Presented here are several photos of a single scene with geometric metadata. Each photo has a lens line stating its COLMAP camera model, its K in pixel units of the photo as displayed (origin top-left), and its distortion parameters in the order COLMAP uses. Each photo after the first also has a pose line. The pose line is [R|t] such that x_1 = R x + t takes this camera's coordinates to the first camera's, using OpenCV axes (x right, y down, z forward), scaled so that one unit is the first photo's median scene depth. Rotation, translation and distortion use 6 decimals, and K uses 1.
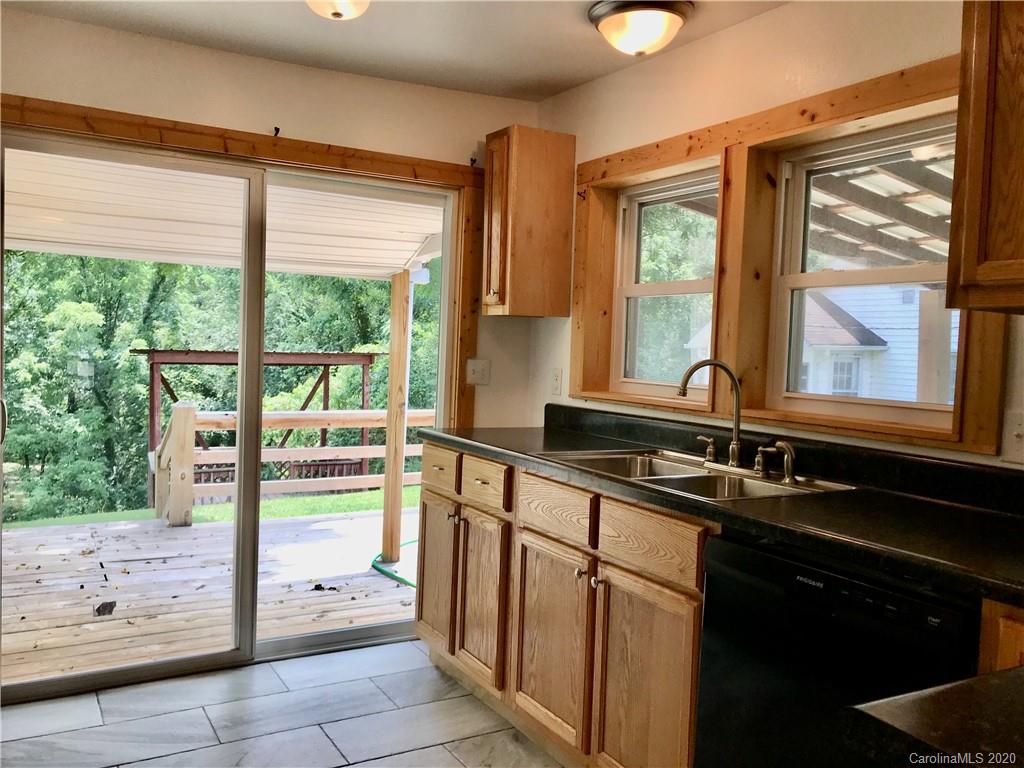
lens RADIAL K [[833.2, 0, 511.9], [0, 833.2, 380.6], [0, 0, 1]] dist [0.100978, -0.171880]
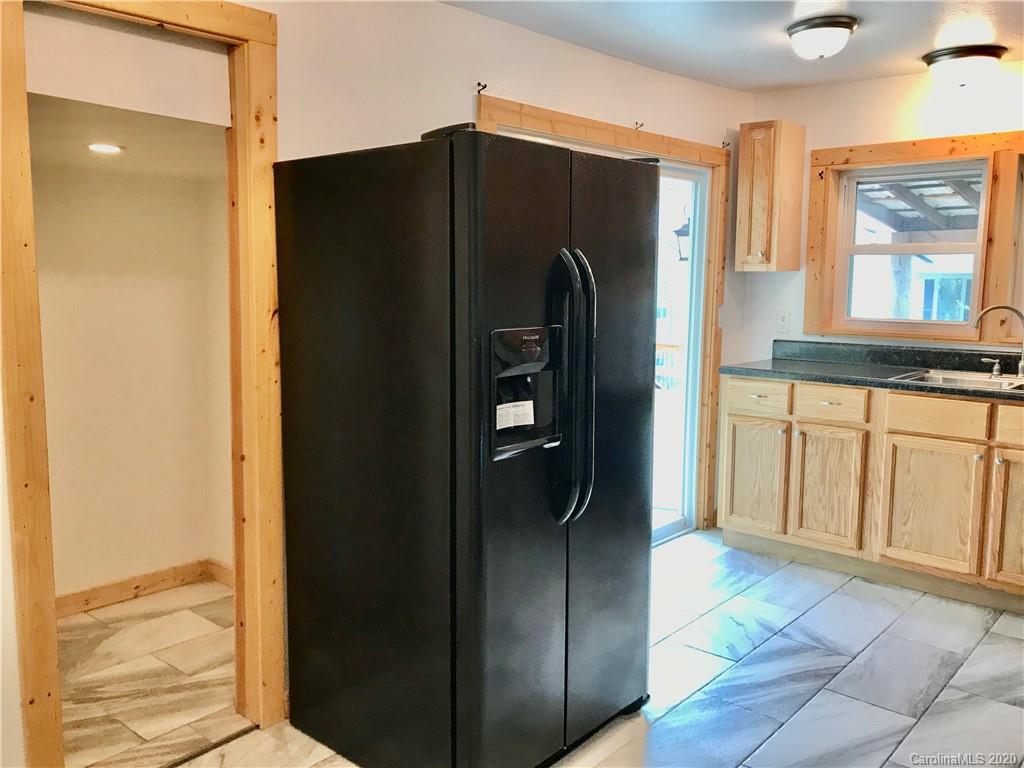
lens RADIAL K [[845.8, 0, 512.7], [0, 845.8, 378.1], [0, 0, 1]] dist [0.011056, 0.003564]
pose [[0.949956, -0.070275, 0.304376, -0.876349], [0.042402, 0.994357, 0.097243, -0.067635], [-0.309492, -0.079470, 0.947575, -0.115666]]
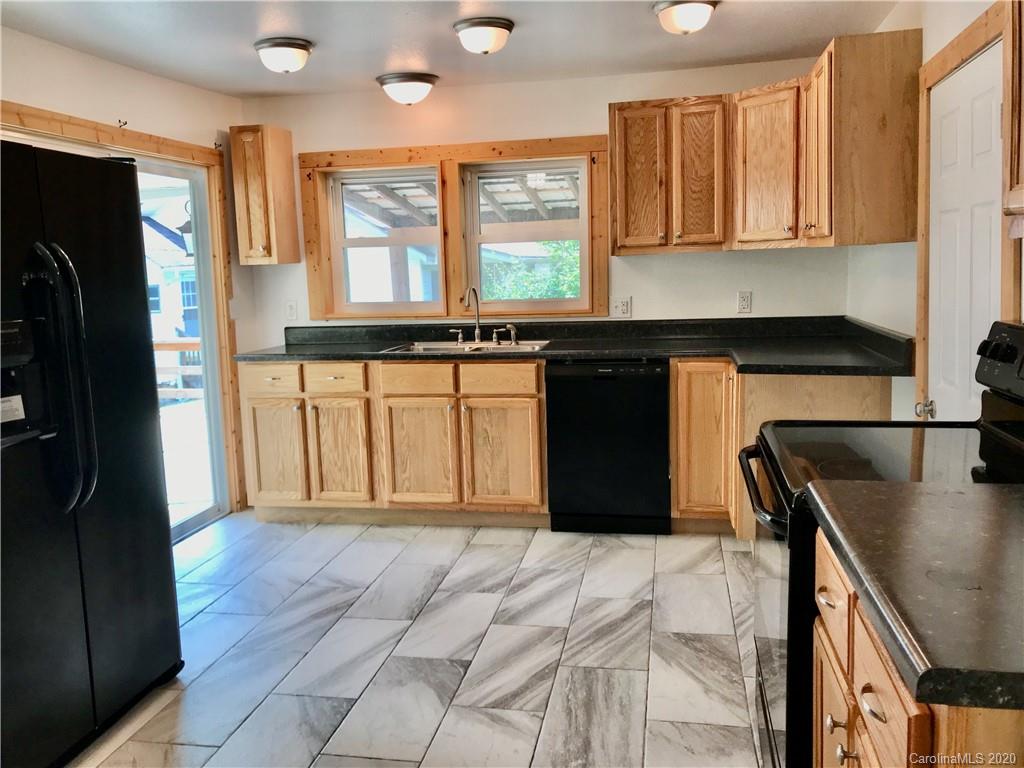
lens RADIAL K [[837.0, 0, 503.6], [0, 837.0, 375.9], [0, 0, 1]] dist [0.016969, 0.000091]
pose [[0.662798, -0.156598, 0.732240, -0.894017], [0.087234, 0.987377, 0.132200, -0.053091], [-0.743699, -0.023746, 0.668092, -0.230272]]
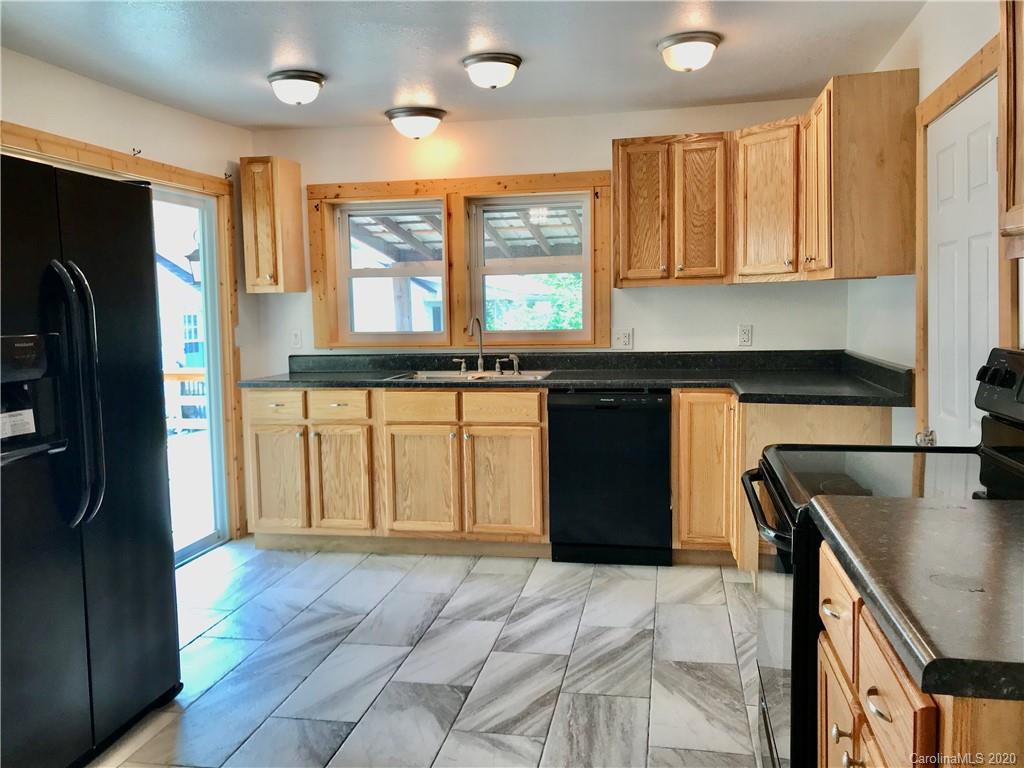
lens RADIAL K [[837.0, 0, 503.6], [0, 837.0, 375.9], [0, 0, 1]] dist [0.016969, 0.000091]
pose [[0.663730, -0.114312, 0.739186, -0.907380], [0.074525, 0.993442, 0.086714, -0.038984], [-0.744250, -0.002467, 0.667896, -0.232523]]
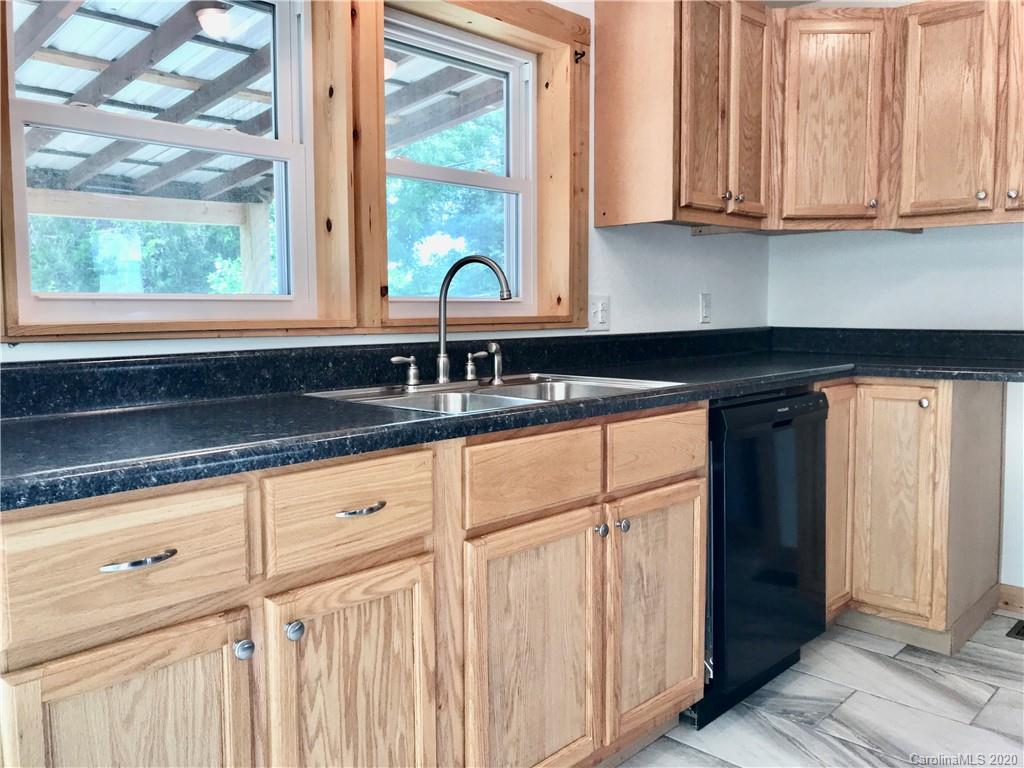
lens RADIAL K [[845.8, 0, 512.7], [0, 845.8, 378.1], [0, 0, 1]] dist [0.011056, 0.003564]
pose [[-0.278605, -0.113510, 0.953674, -0.476250], [0.034733, 0.991151, 0.128118, -0.008105], [-0.959777, 0.068818, -0.272197, 0.983516]]
